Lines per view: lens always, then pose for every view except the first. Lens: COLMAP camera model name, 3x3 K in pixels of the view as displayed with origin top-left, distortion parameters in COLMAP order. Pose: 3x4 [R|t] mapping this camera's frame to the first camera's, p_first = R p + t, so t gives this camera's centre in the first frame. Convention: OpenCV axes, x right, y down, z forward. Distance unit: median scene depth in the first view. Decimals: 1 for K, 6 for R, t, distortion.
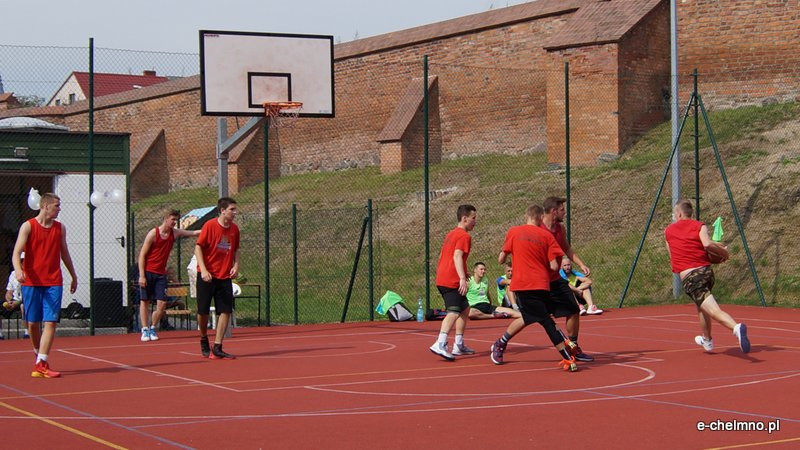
lens RADIAL K [[1548.2, 0, 414.1], [0, 1548.2, 246.8], [0, 0, 1]] dist [-0.069324, -0.063169]
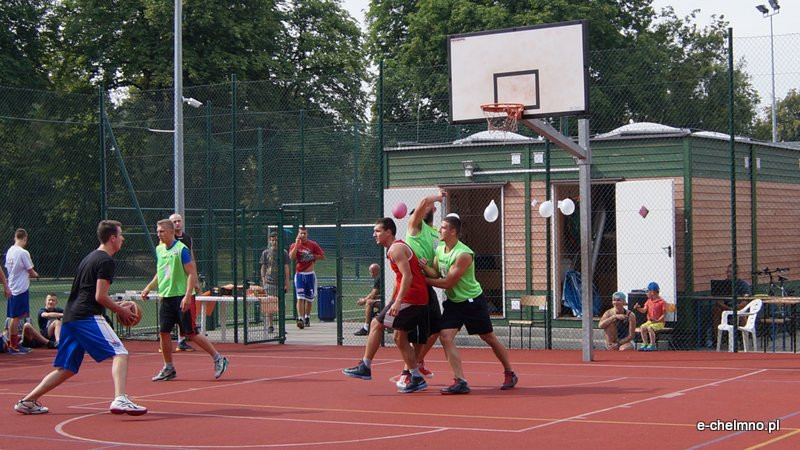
lens RADIAL K [[1540.5, 0, 500.7], [0, 1540.5, 226.4], [0, 0, 1]] dist [-0.027346, -0.126129]
pose [[0.499304, -0.005490, -0.866410, 0.379559], [0.003010, 0.999985, -0.004601, -0.009689], [0.866422, -0.000310, 0.499313, 0.299557]]
